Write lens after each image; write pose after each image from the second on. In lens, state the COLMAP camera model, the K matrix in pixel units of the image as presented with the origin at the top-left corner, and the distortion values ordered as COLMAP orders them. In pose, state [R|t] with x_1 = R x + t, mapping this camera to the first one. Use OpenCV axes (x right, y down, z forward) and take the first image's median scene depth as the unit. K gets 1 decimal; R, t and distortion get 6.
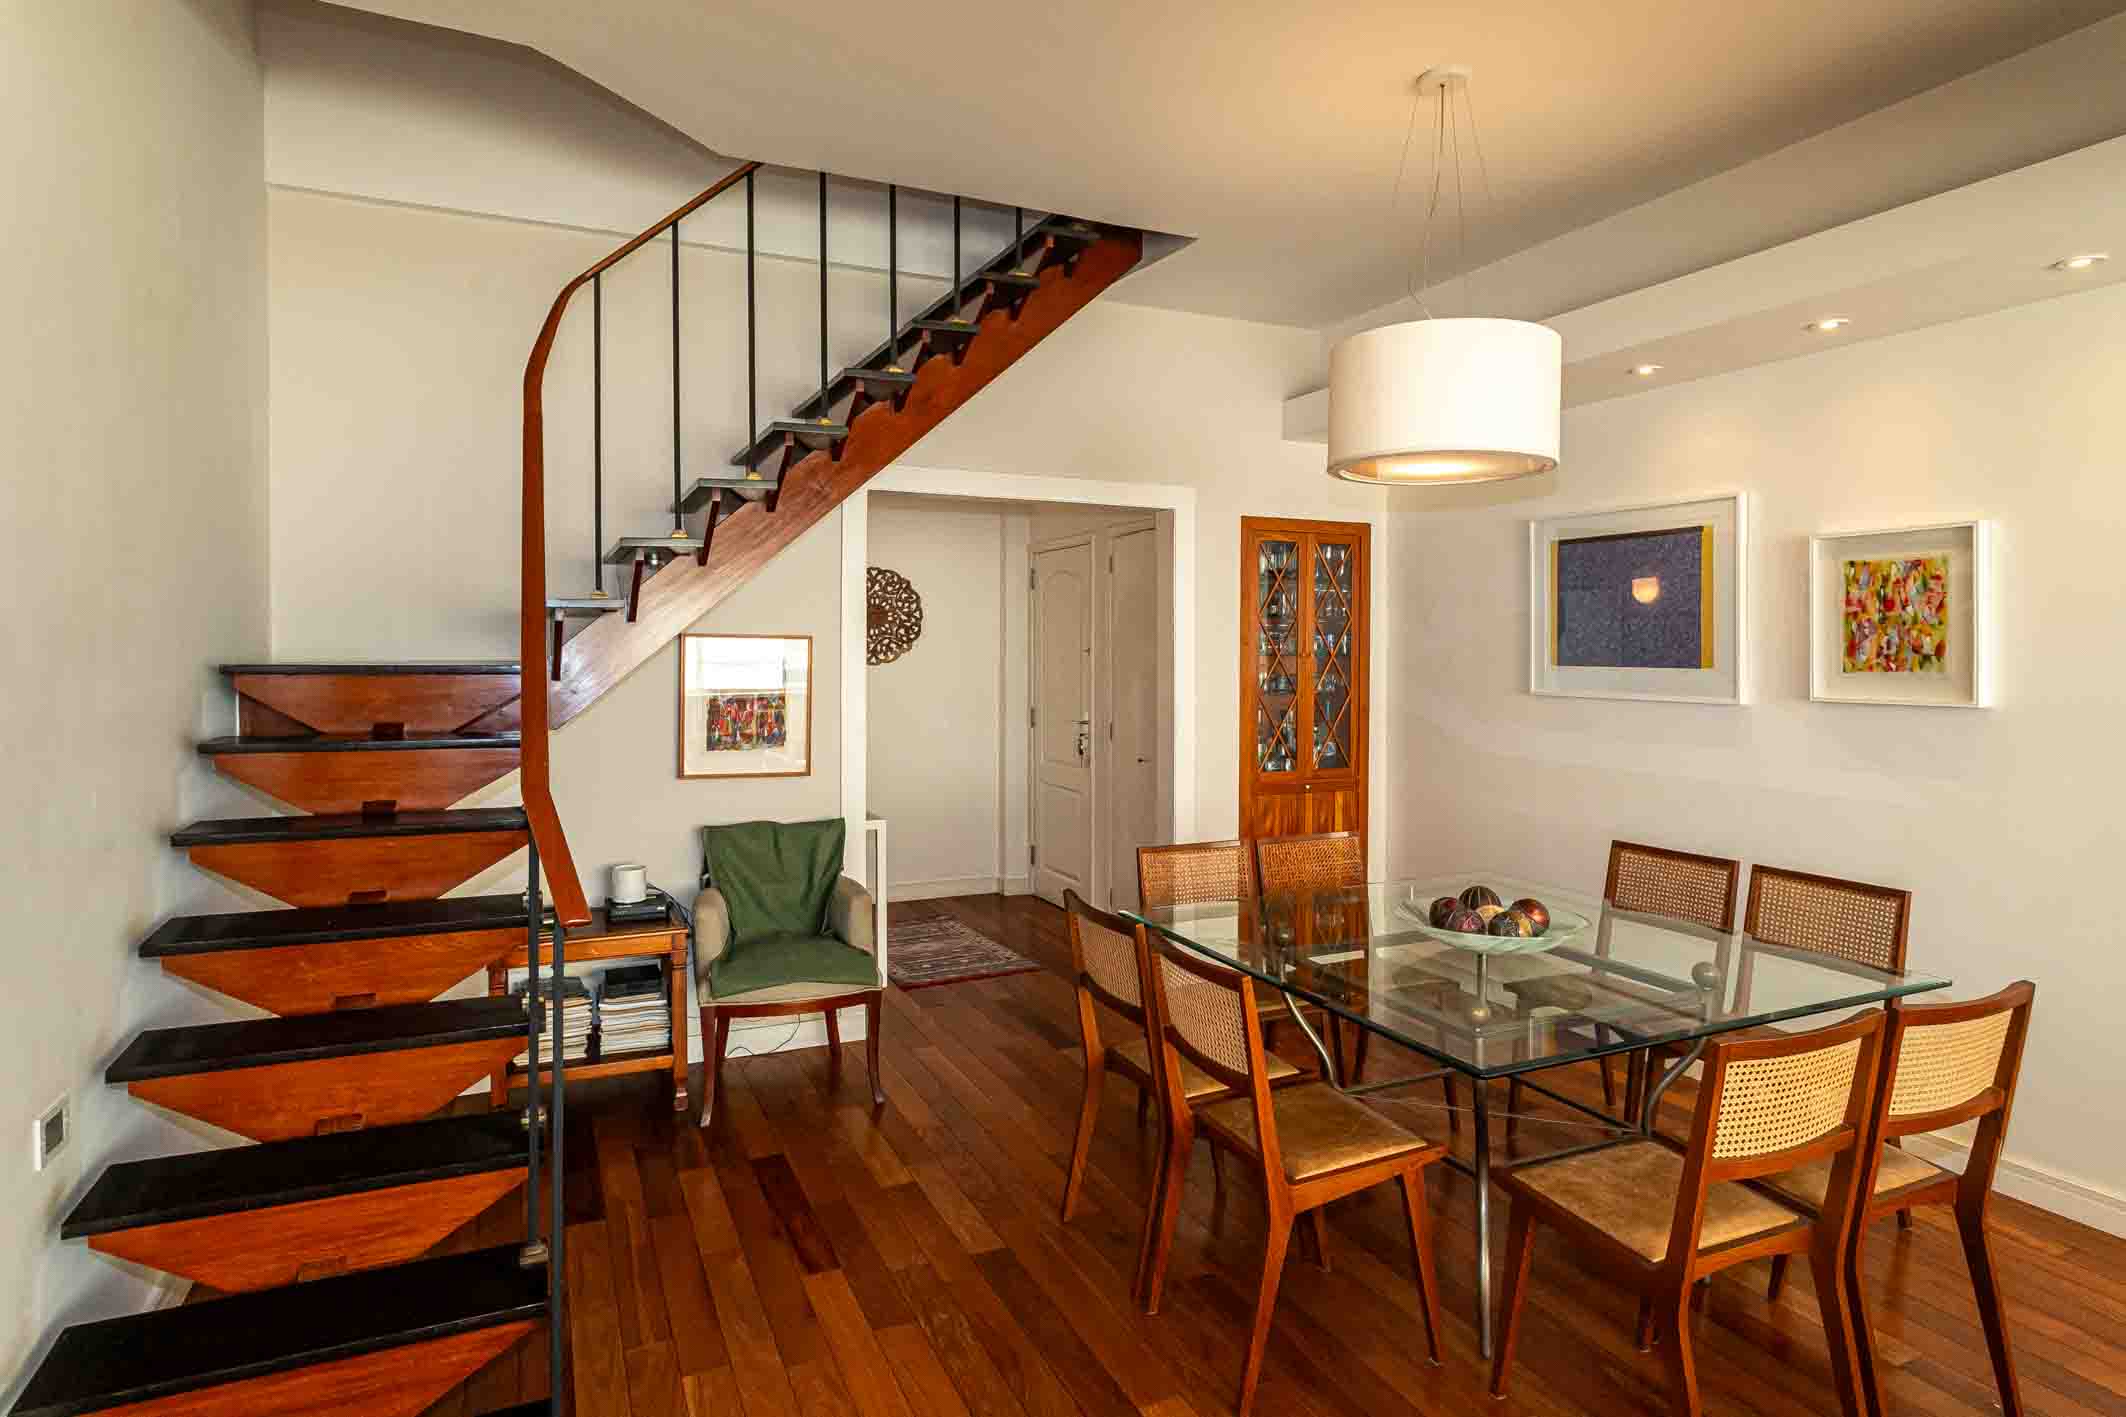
lens RADIAL K [[1175.3, 0, 1065.6], [0, 1175.3, 658.1], [0, 0, 1]] dist [-0.002656, 0.001167]
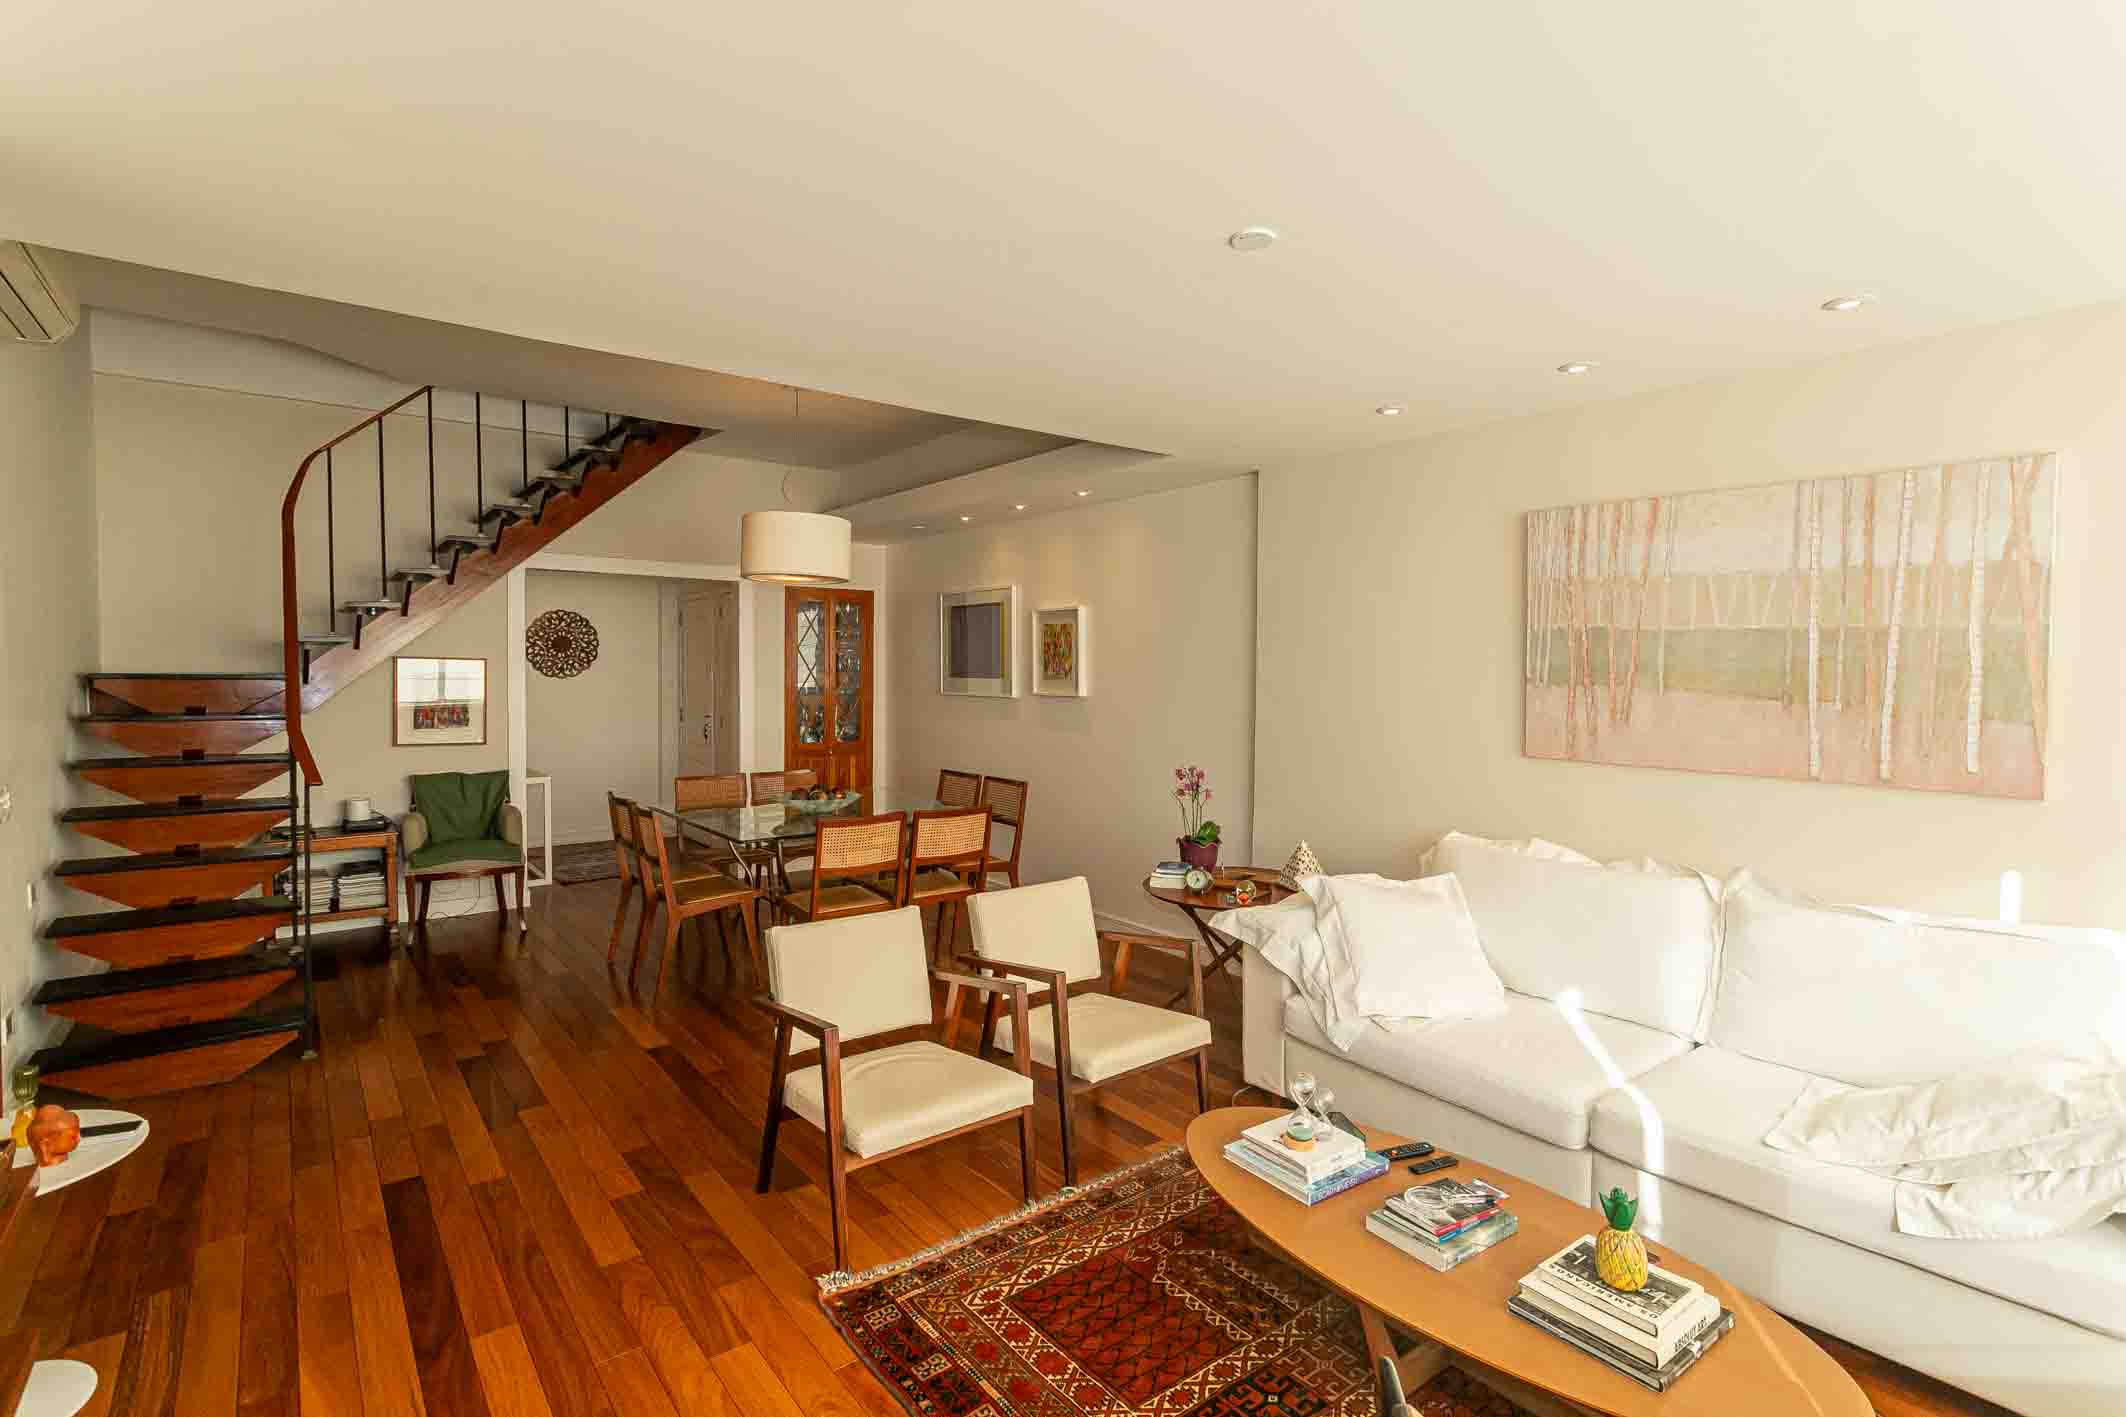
lens RADIAL K [[998.1, 0, 1044.0], [0, 998.1, 700.1], [0, 0, 1]] dist [-0.000565, 0.000787]
pose [[0.974207, -0.002863, 0.225638, 0.250271], [-0.002064, 0.999765, 0.021597, 0.008794], [-0.225647, -0.021506, 0.973972, -0.576941]]
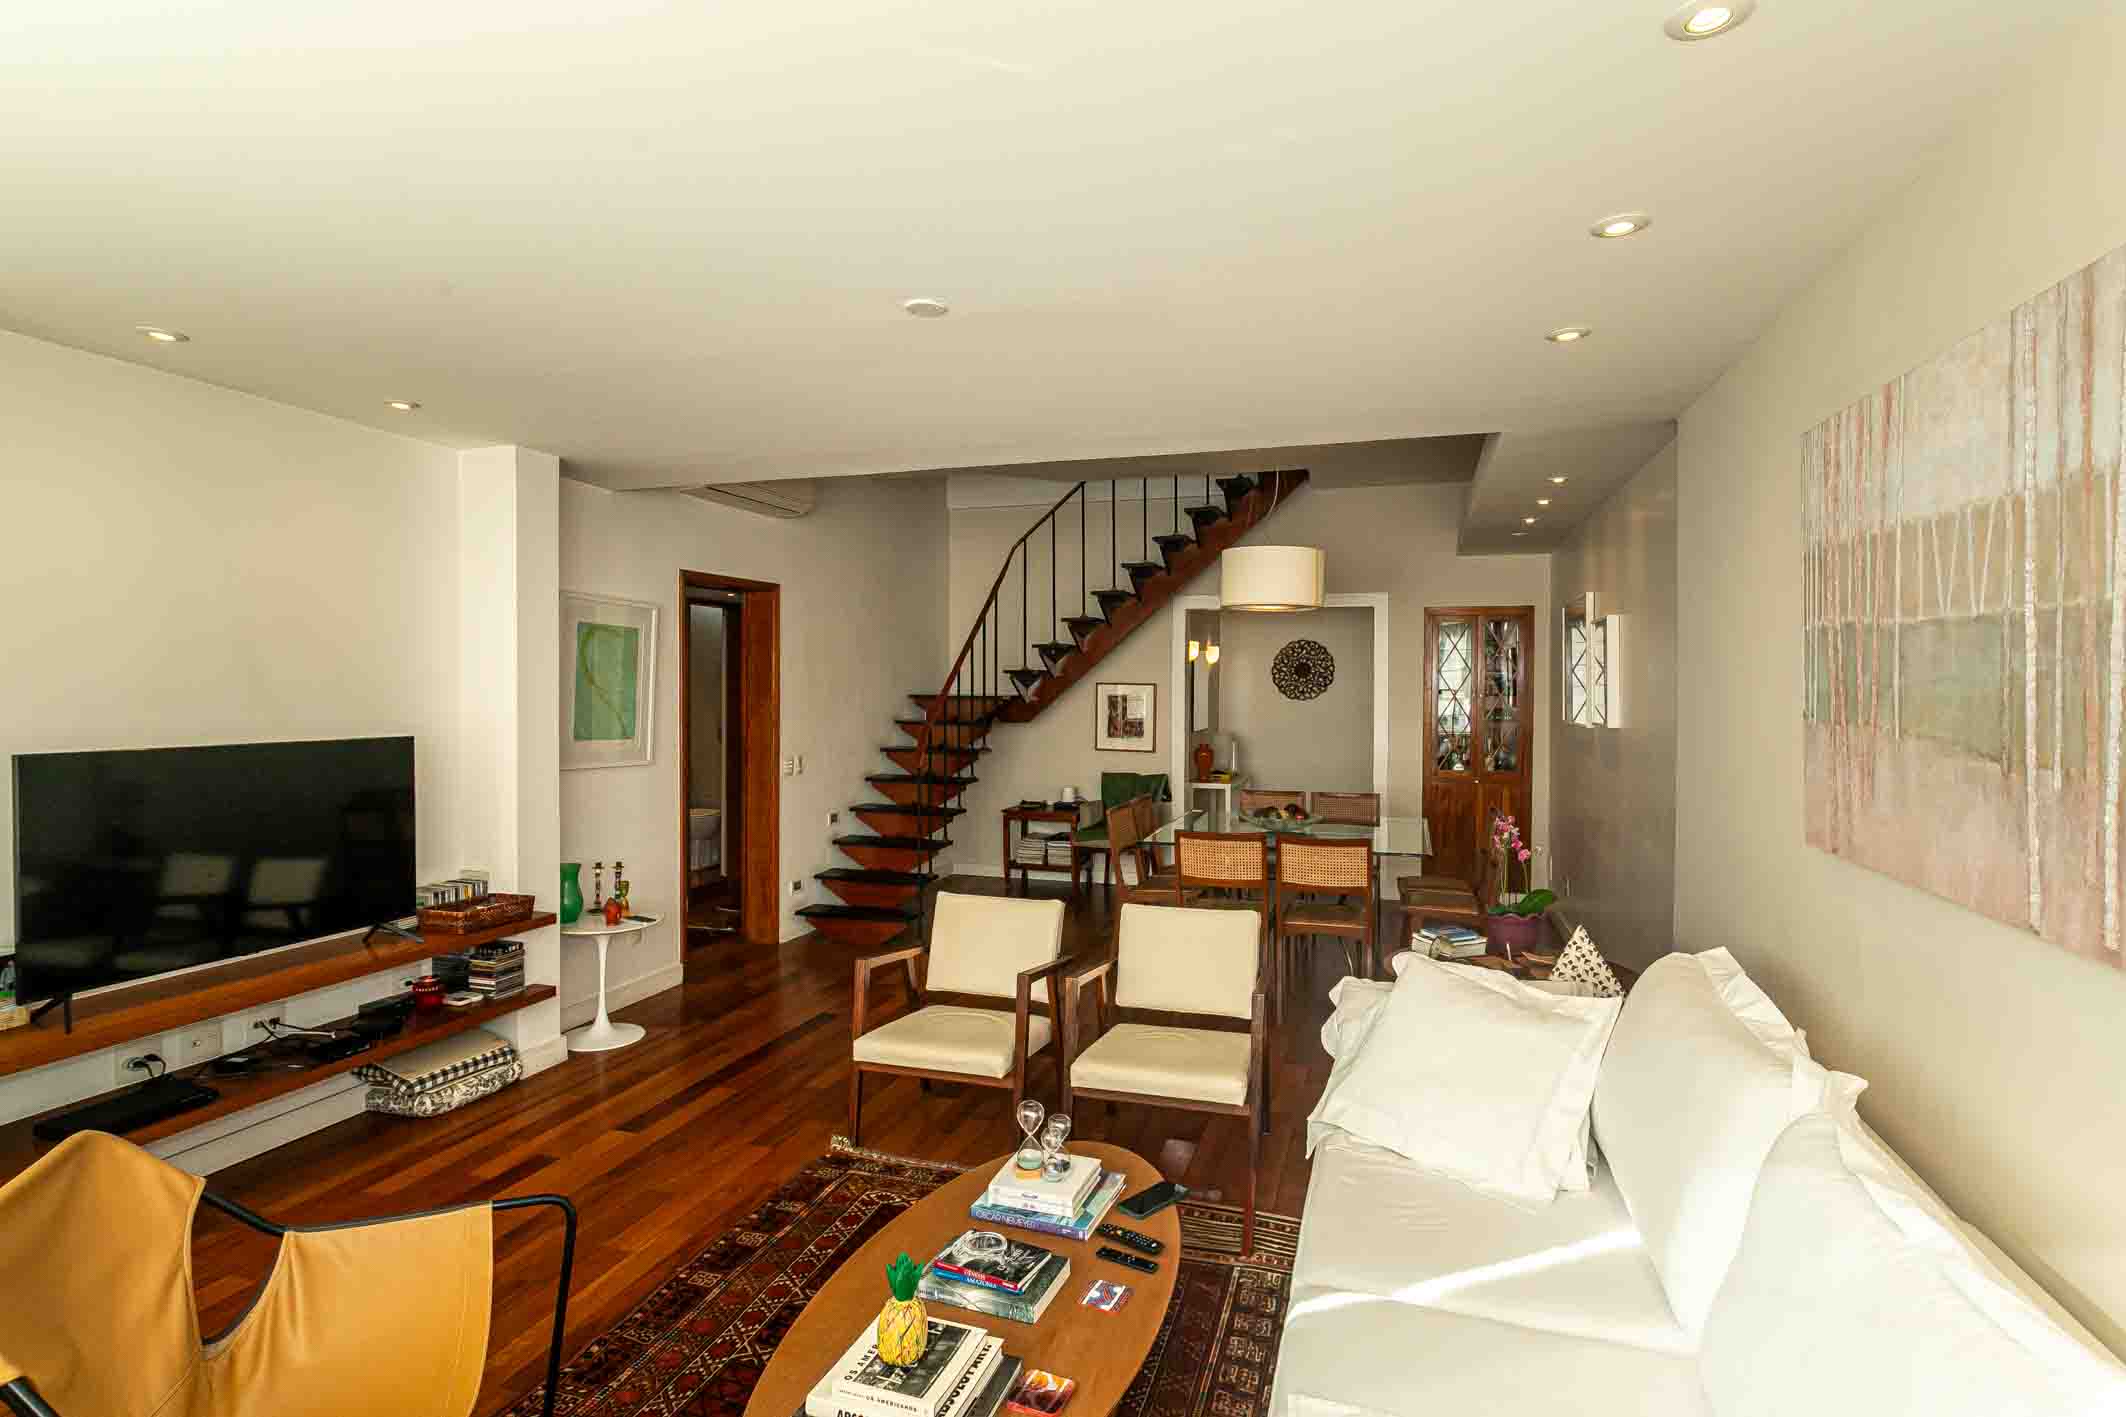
lens RADIAL K [[998.1, 0, 1043.8], [0, 998.1, 708.8], [0, 0, 1]] dist [-0.000565, 0.000787]
pose [[0.752205, 0.015987, -0.658735, 0.880071], [-0.009451, 0.999865, 0.013474, 0.003284], [0.658862, -0.003910, 0.752254, -0.482203]]
